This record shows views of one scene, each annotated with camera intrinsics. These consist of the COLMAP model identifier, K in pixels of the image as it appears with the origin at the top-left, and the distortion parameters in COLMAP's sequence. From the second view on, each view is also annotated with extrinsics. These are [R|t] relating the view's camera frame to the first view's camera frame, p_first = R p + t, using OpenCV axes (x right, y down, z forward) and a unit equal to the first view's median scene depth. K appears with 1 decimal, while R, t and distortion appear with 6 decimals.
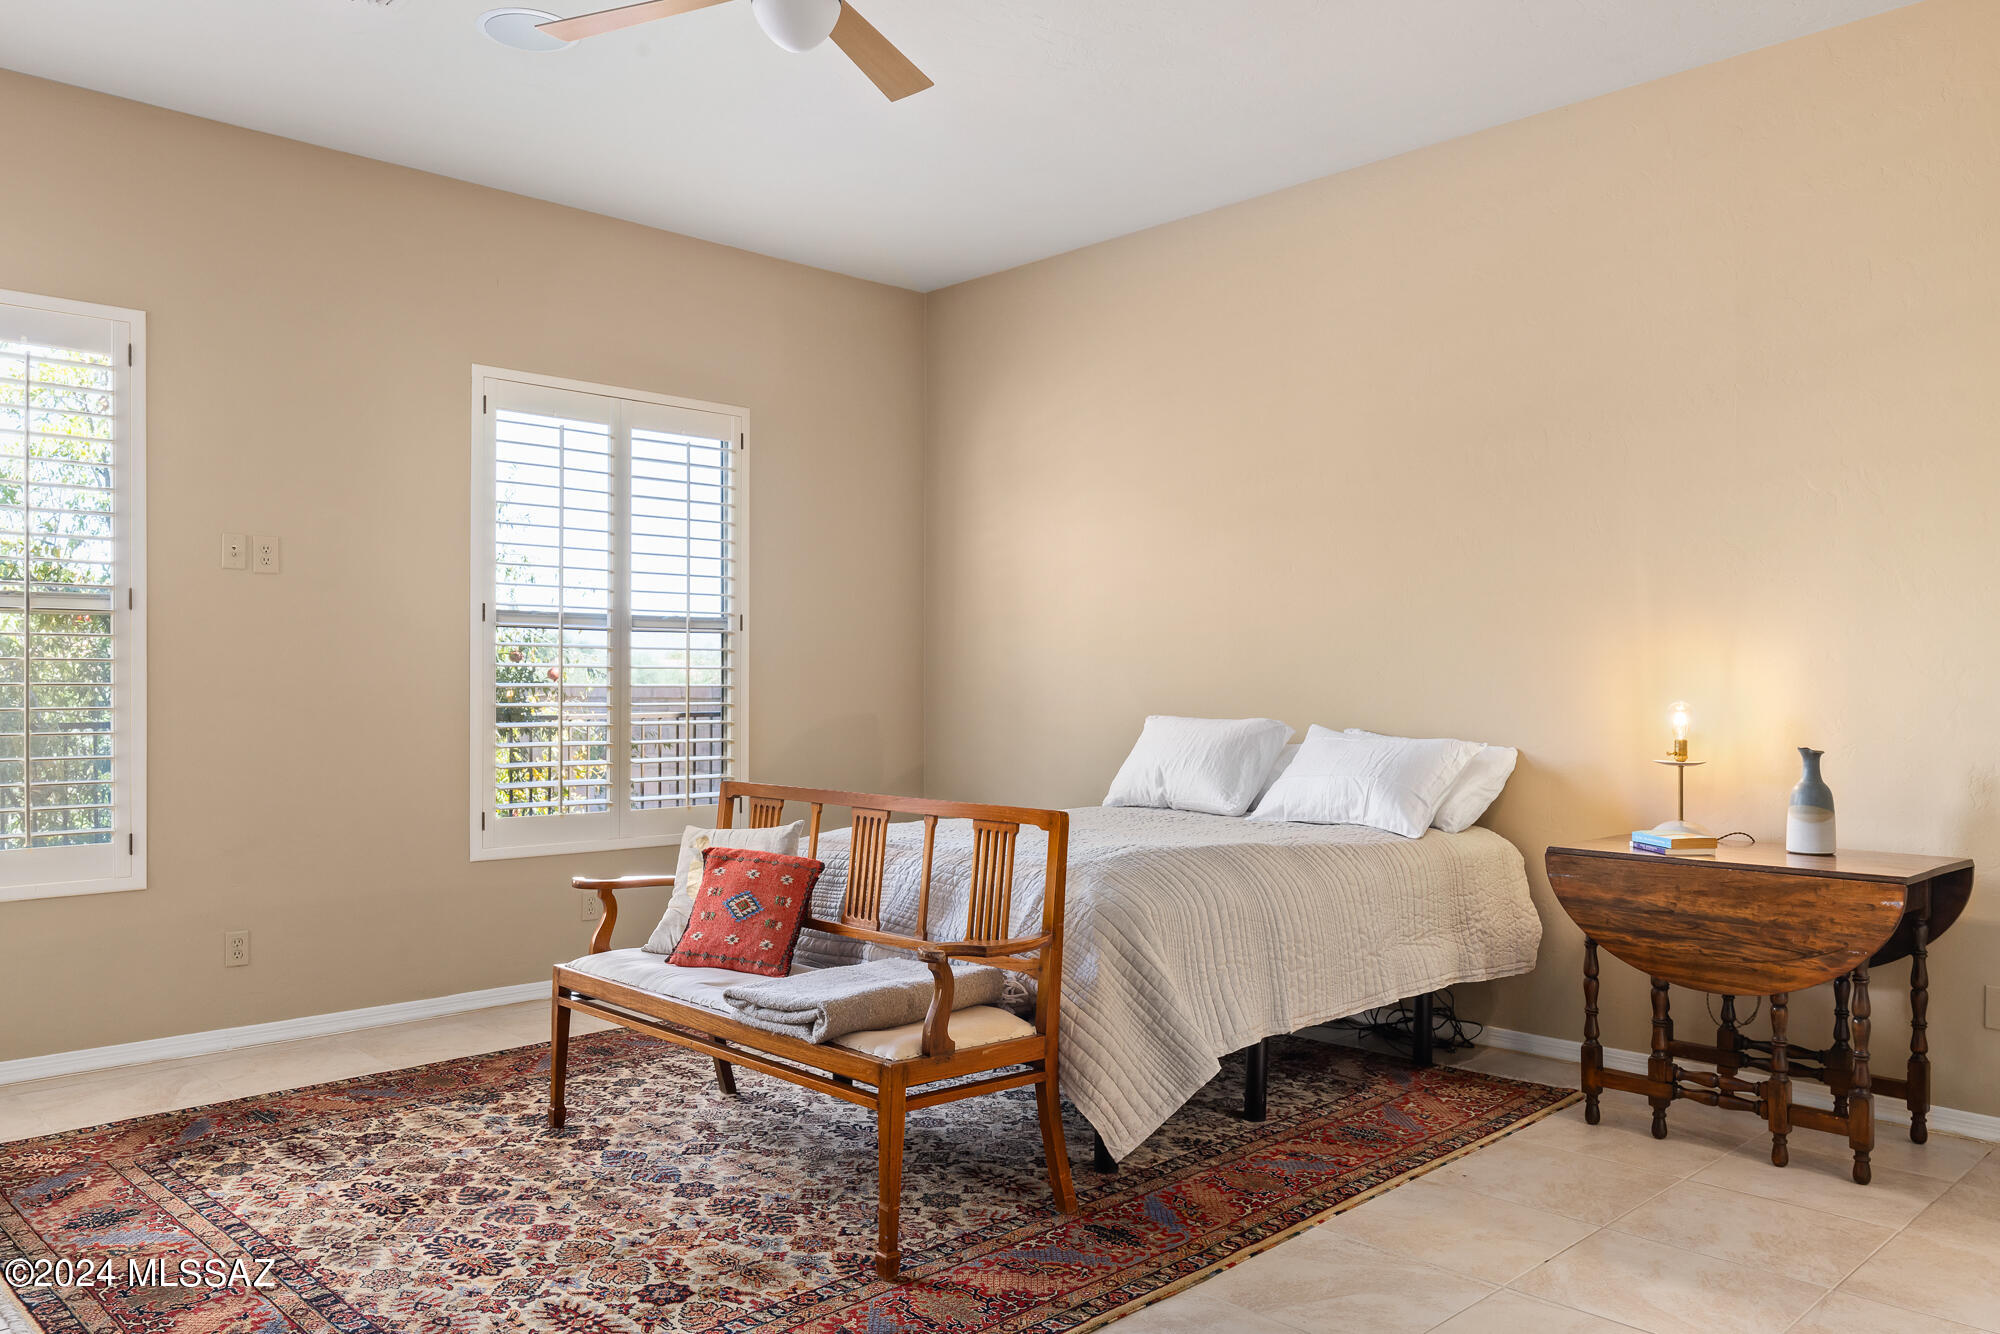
lens RADIAL K [[1465.0, 0, 1000.0], [0, 1465.0, 667.0], [0, 0, 1]] dist [0.003055, 0.002122]
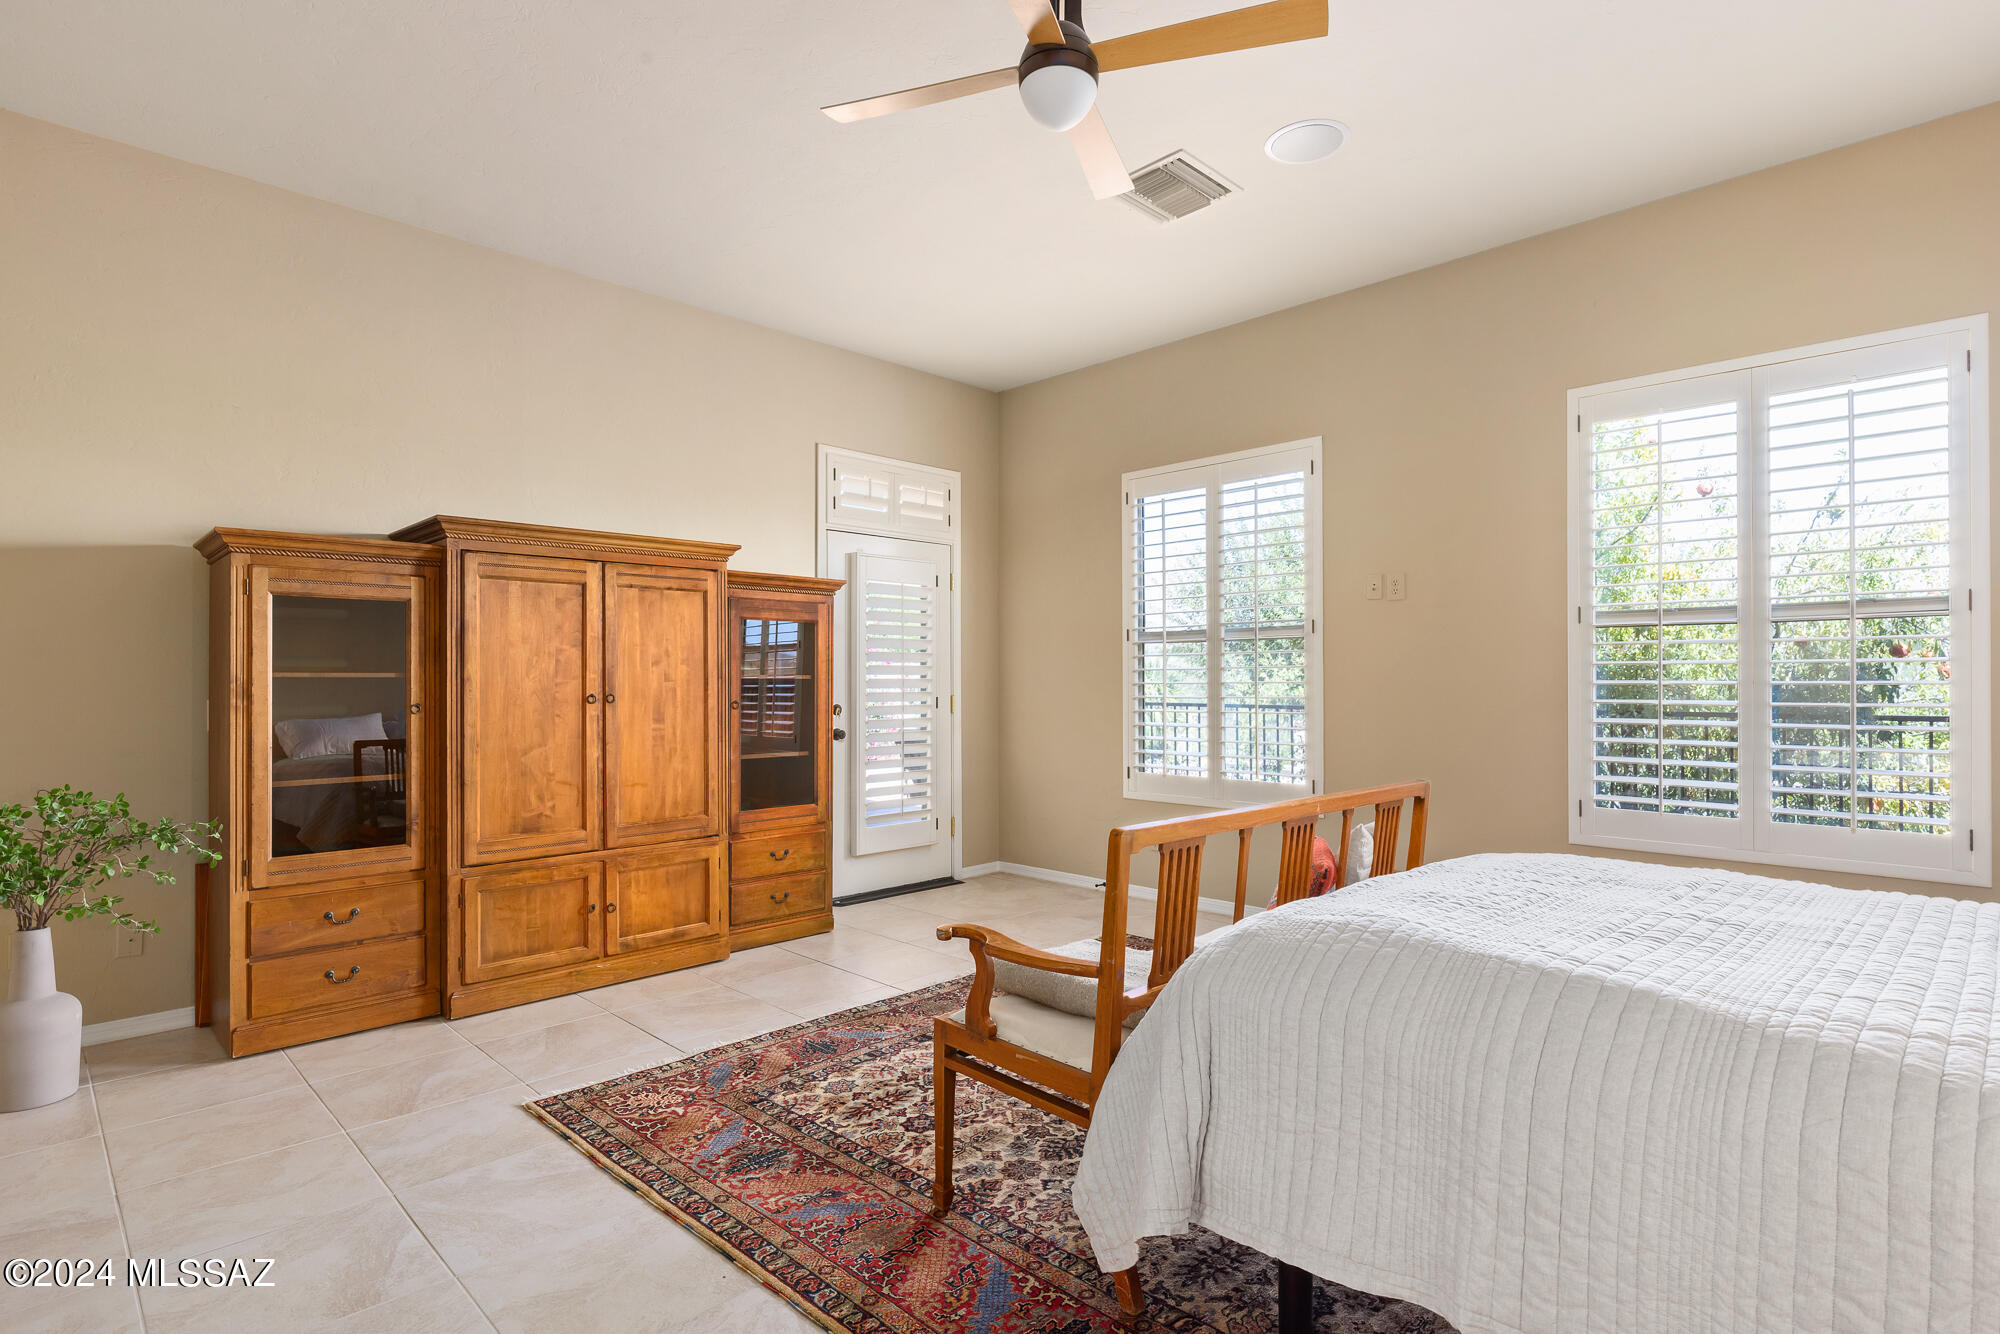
lens RADIAL K [[991.1, 0, 1003.9], [0, 991.1, 678.0], [0, 0, 1]] dist [-0.028710, 0.000545]
pose [[0.015872, -0.009294, -0.999831, 0.522193], [0.013349, 0.999870, -0.009083, 0.014840], [0.999785, -0.013202, 0.015994, 0.798596]]
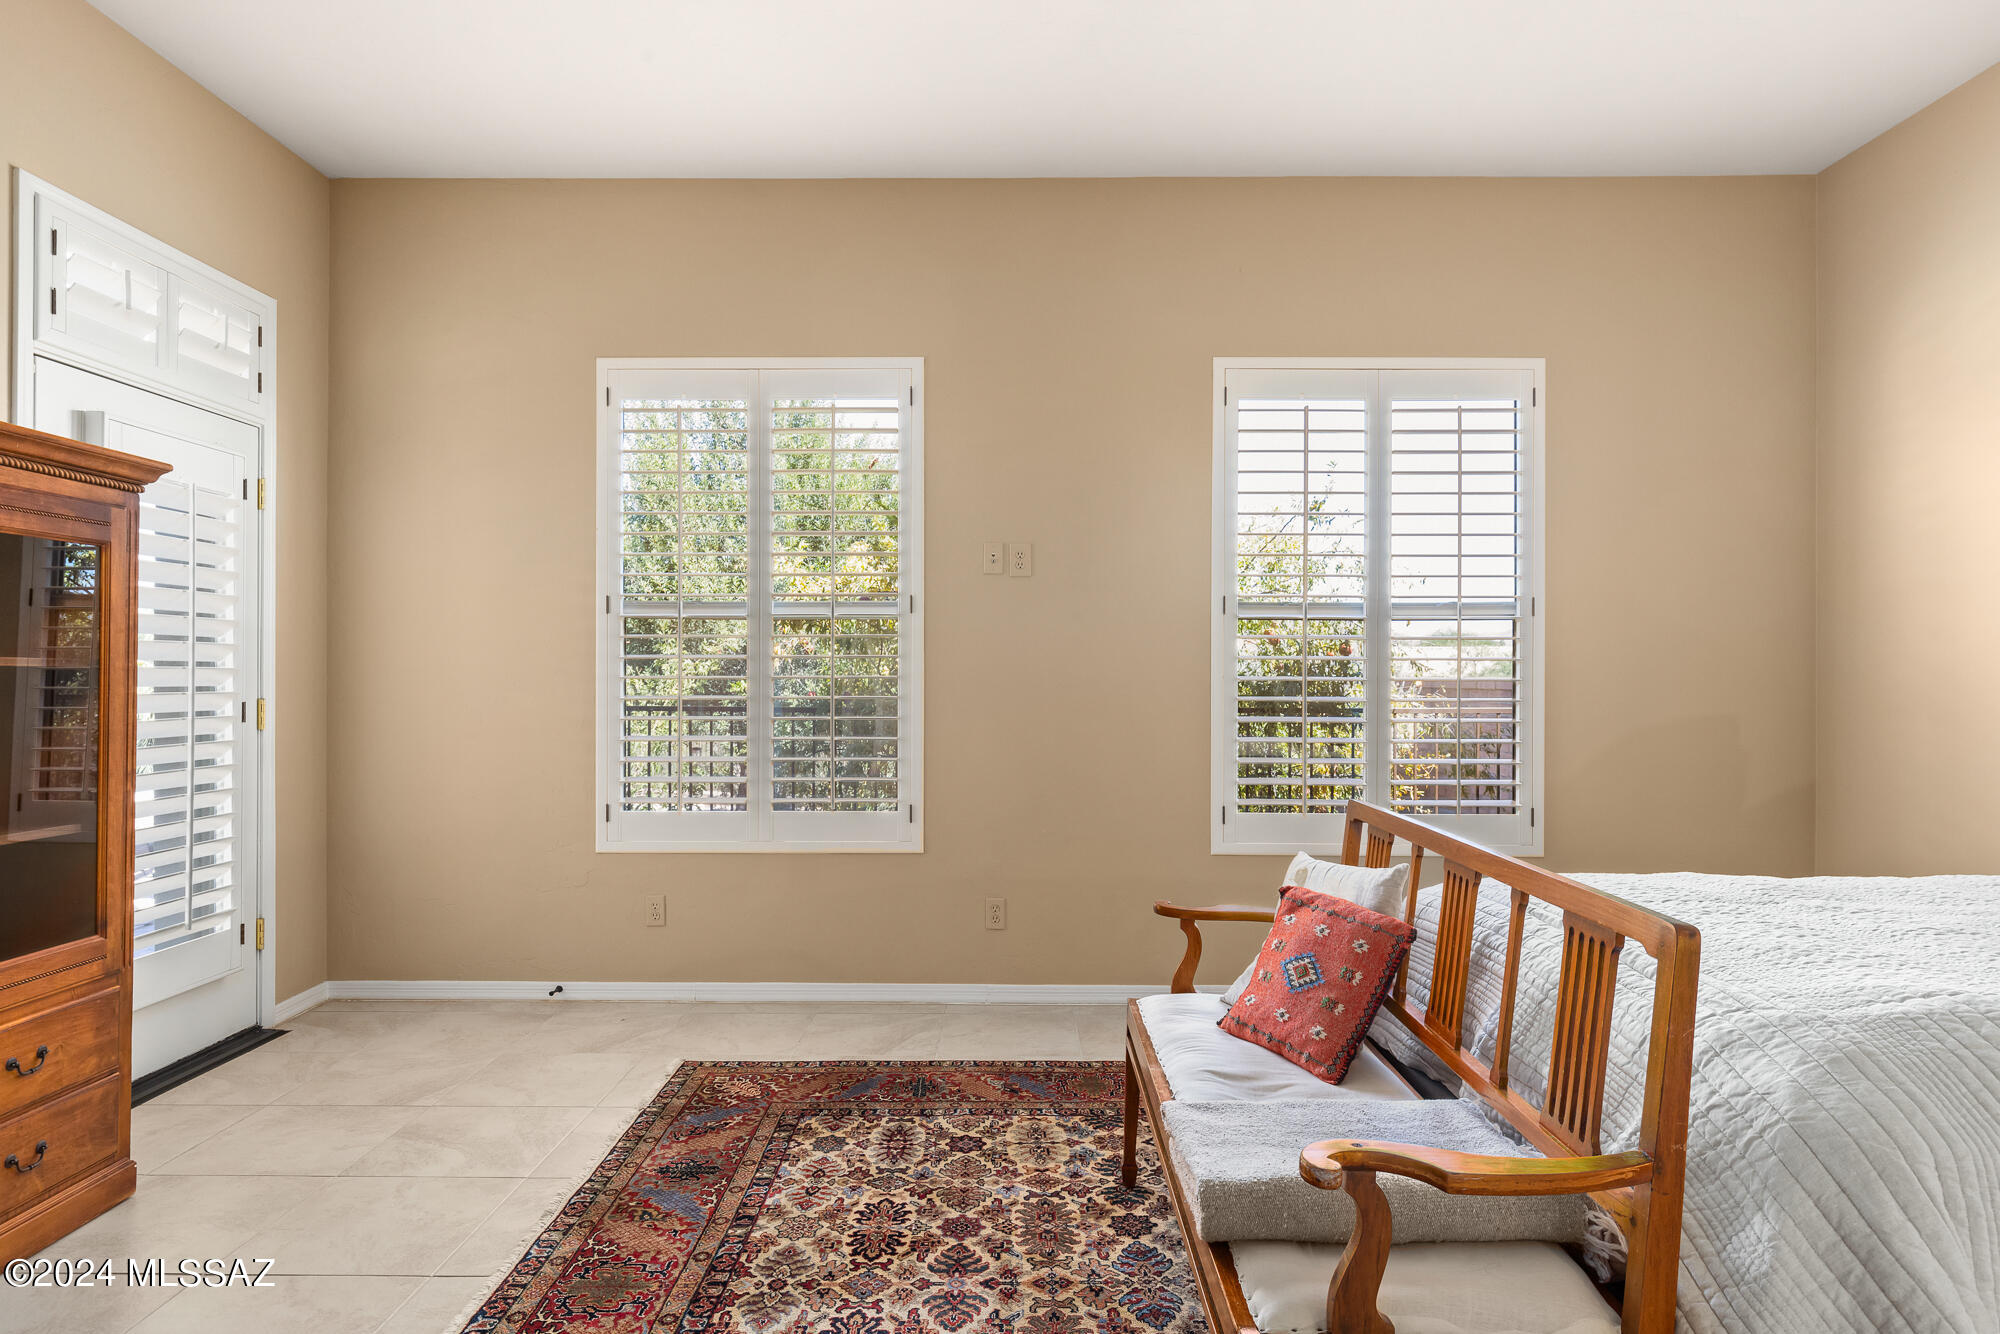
lens RADIAL K [[1171.4, 0, 1000.0], [0, 1171.4, 667.0], [0, 0, 1]] dist [0.001160, -0.001312]
pose [[0.713217, -0.005144, -0.700925, 0.137002], [0.007492, 0.999972, 0.000284, 0.004831], [0.700904, -0.005454, 0.713235, 0.461979]]
